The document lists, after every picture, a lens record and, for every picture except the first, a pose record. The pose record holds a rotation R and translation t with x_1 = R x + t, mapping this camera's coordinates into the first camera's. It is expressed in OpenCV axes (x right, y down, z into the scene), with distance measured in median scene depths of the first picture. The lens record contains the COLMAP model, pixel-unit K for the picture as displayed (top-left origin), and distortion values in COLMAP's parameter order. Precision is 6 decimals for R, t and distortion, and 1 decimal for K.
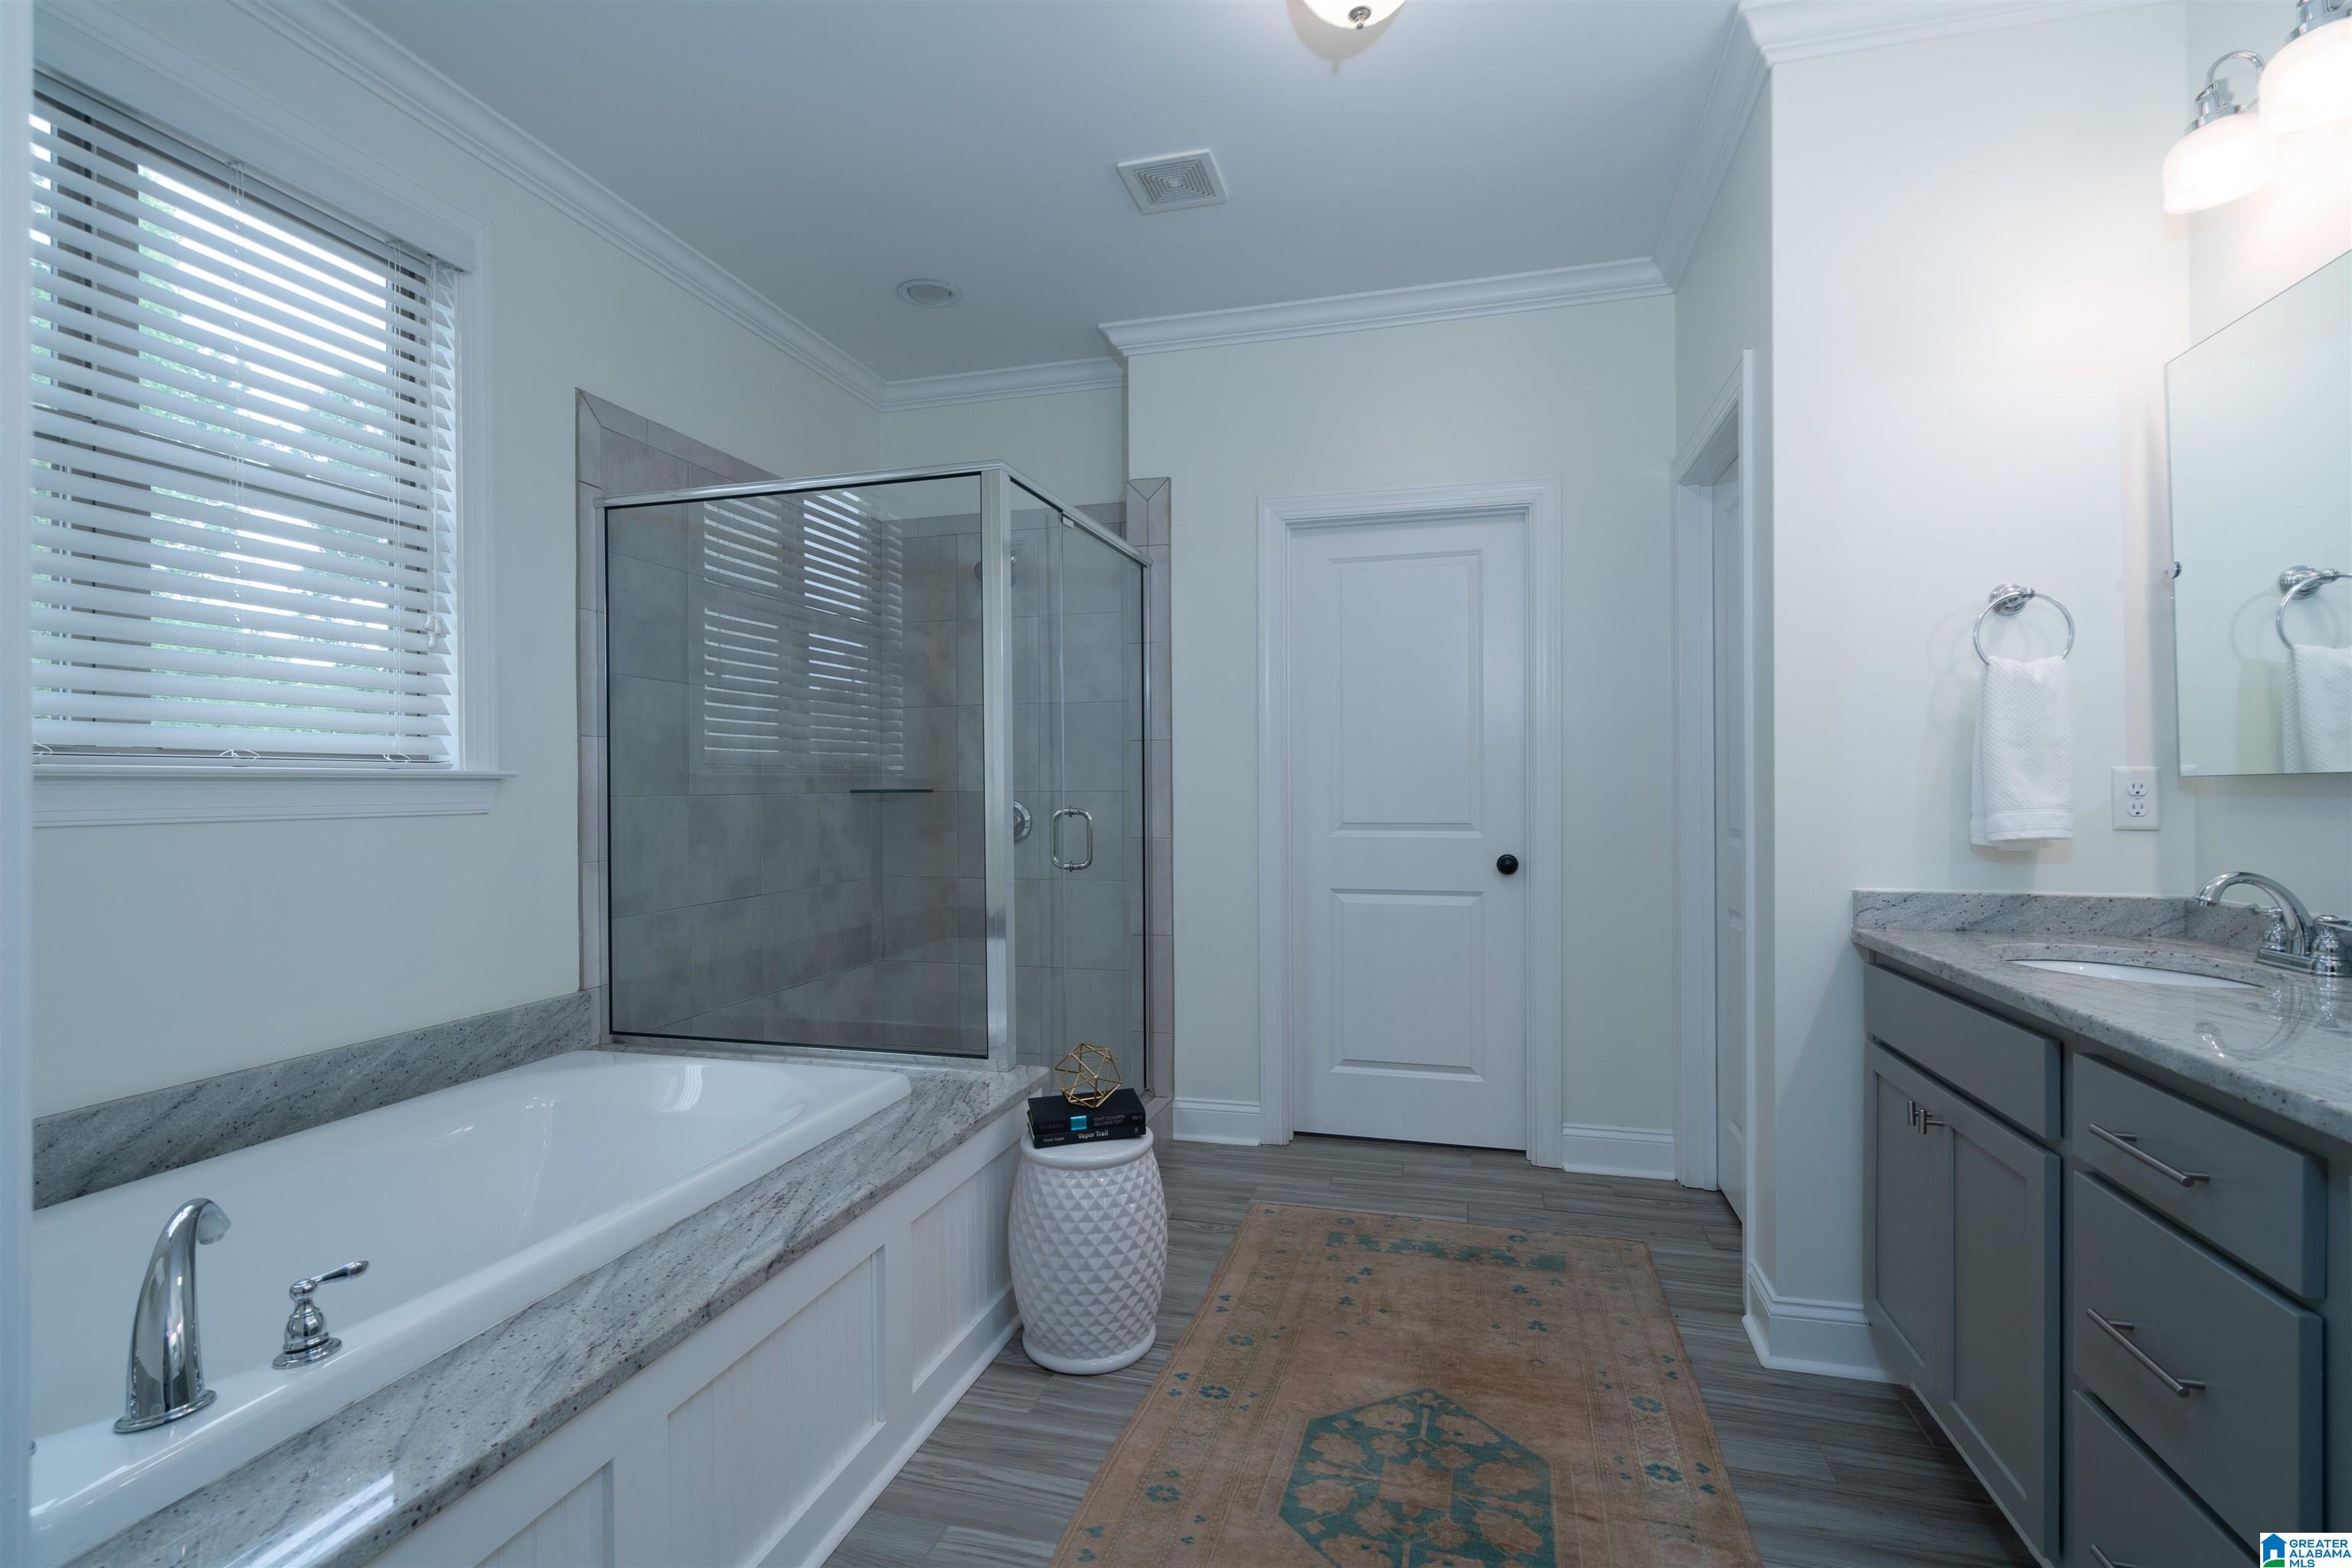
lens RADIAL K [[1086.8, 0, 1172.7], [0, 1086.8, 809.9], [0, 0, 1]] dist [0.001778, 0.000284]
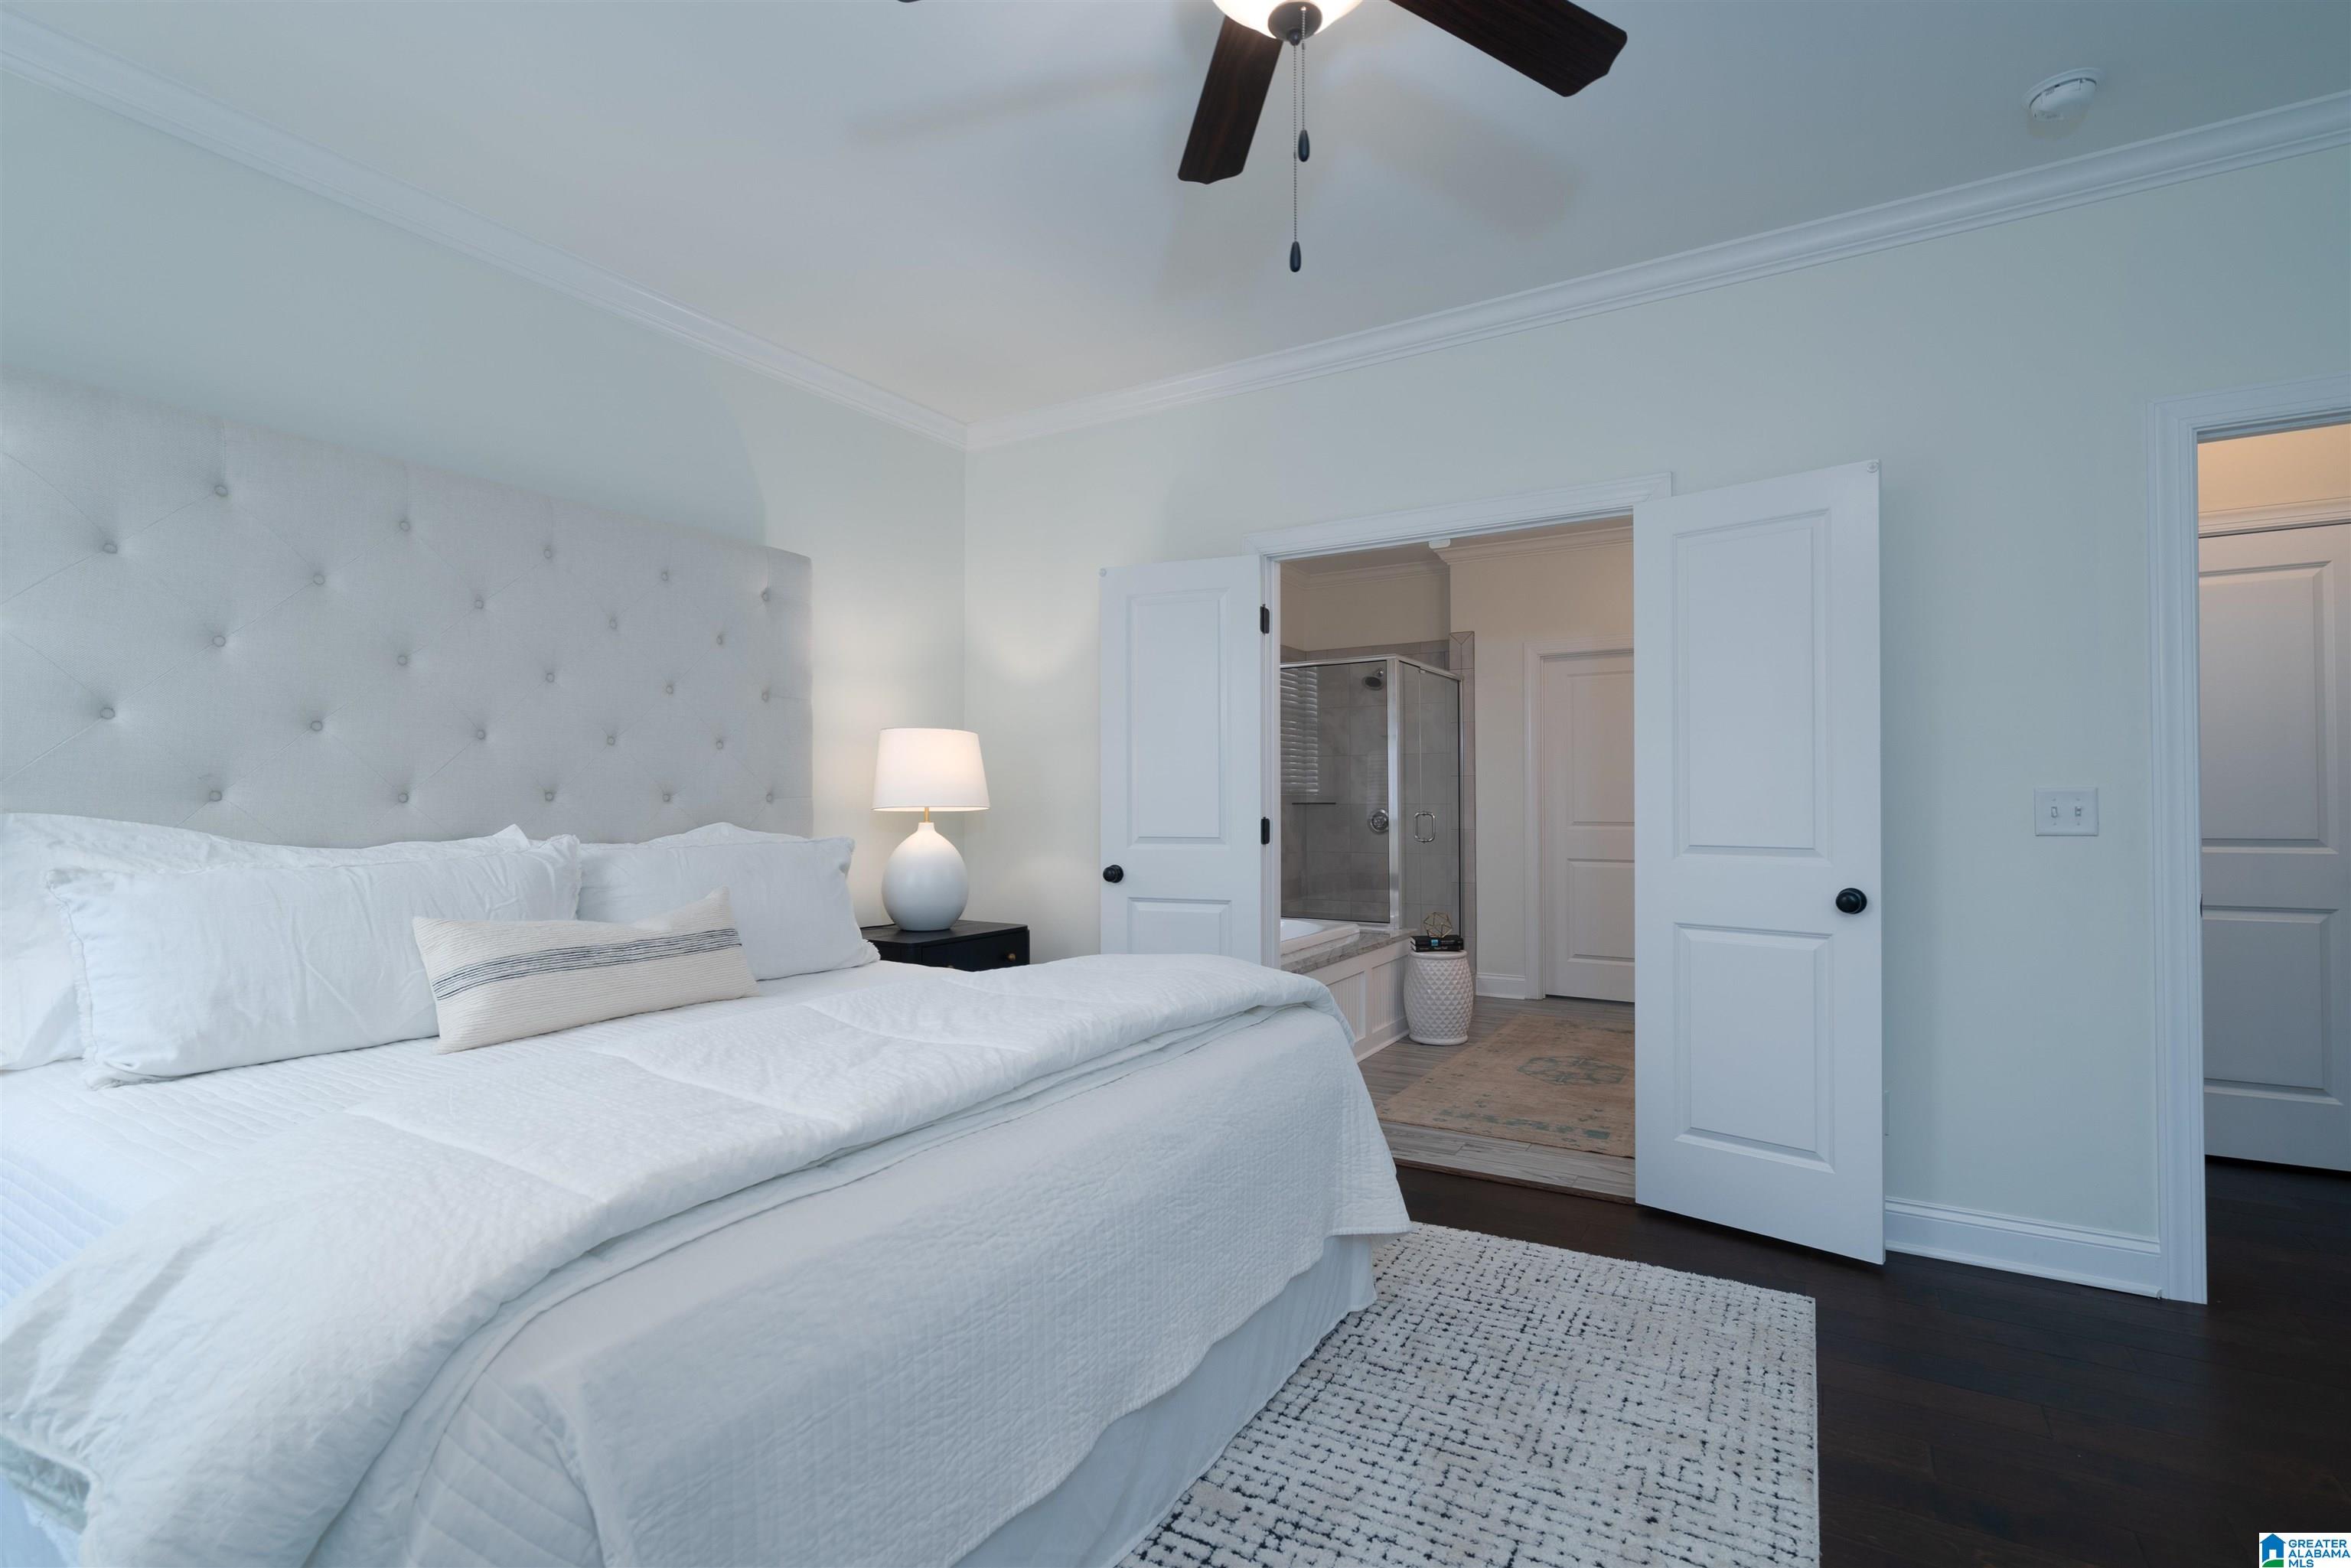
lens RADIAL K [[1086.3, 0, 1172.2], [0, 1086.3, 809.9], [0, 0, 1]] dist [0.001778, 0.000284]
pose [[0.963941, 0.001232, -0.266114, -0.006451], [-0.005091, 0.999892, -0.013813, 0.025445], [0.266068, 0.014669, 0.963843, -1.103097]]
